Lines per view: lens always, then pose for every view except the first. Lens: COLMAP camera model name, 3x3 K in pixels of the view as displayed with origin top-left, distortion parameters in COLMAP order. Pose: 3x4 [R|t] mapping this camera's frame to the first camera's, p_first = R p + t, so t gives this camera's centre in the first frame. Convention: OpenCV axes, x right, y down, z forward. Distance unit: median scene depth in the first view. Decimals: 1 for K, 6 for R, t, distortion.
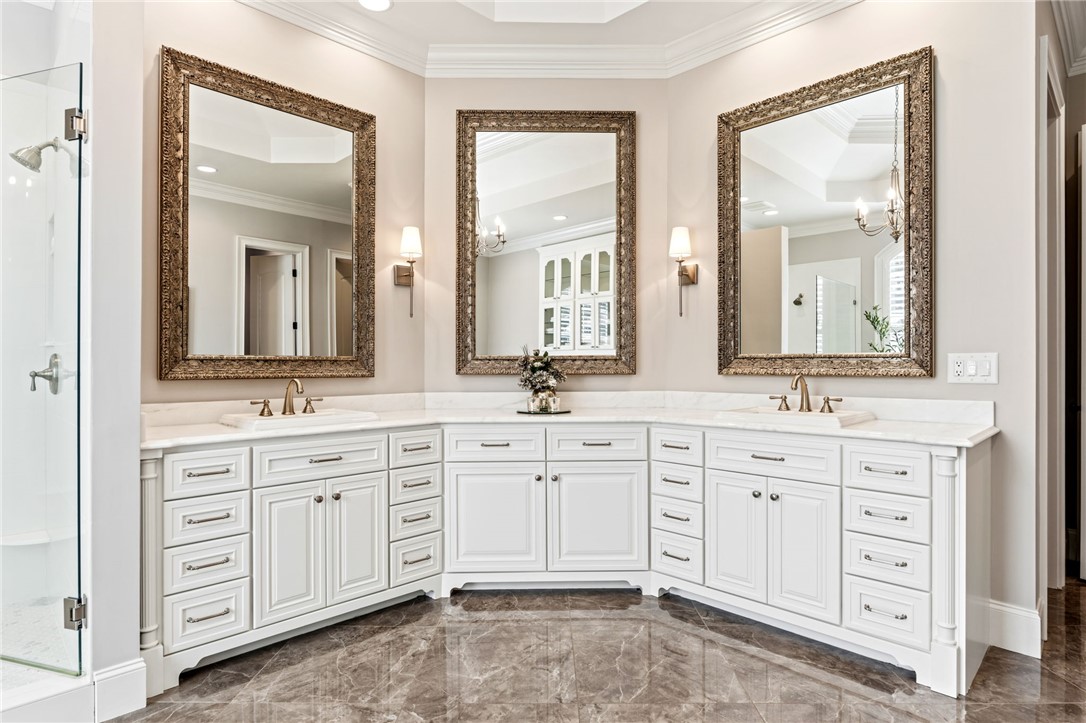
lens RADIAL K [[592.6, 0, 543.0], [0, 592.6, 361.5], [0, 0, 1]] dist [0.000645, 0.000240]
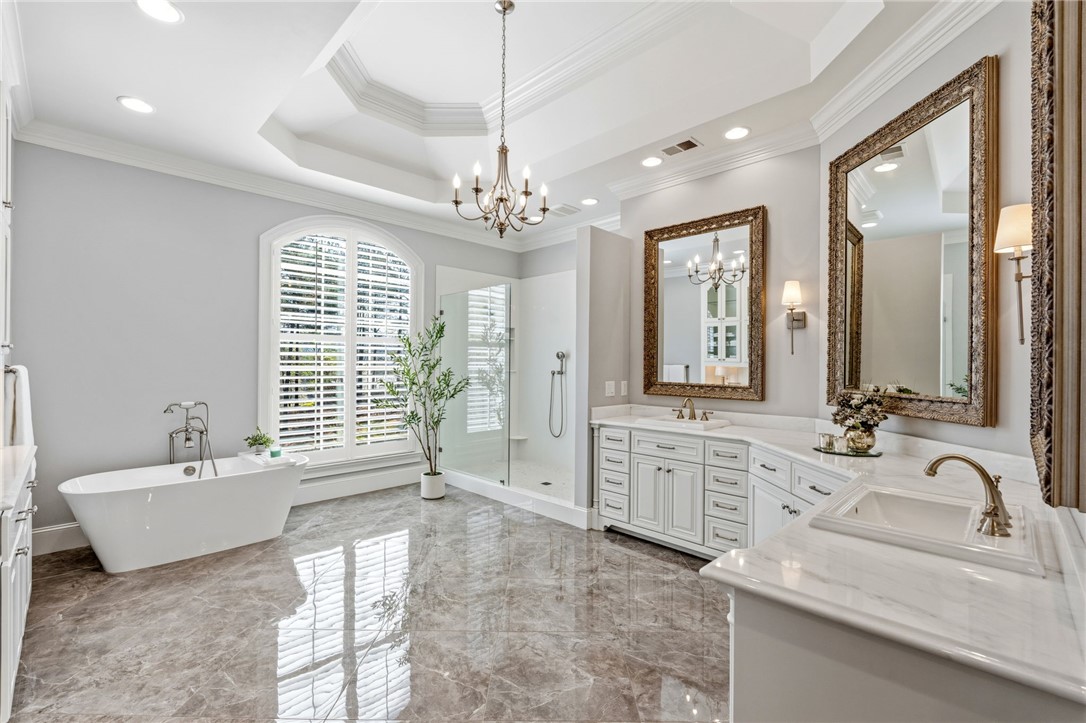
lens RADIAL K [[471.3, 0, 543.0], [0, 471.3, 361.5], [0, 0, 1]] dist [-0.003228, -0.000787]
pose [[-0.001492, -0.005405, -0.999984, 1.028267], [-0.003121, 0.999981, -0.005400, -0.074644], [0.999994, 0.003113, -0.001509, 0.679394]]
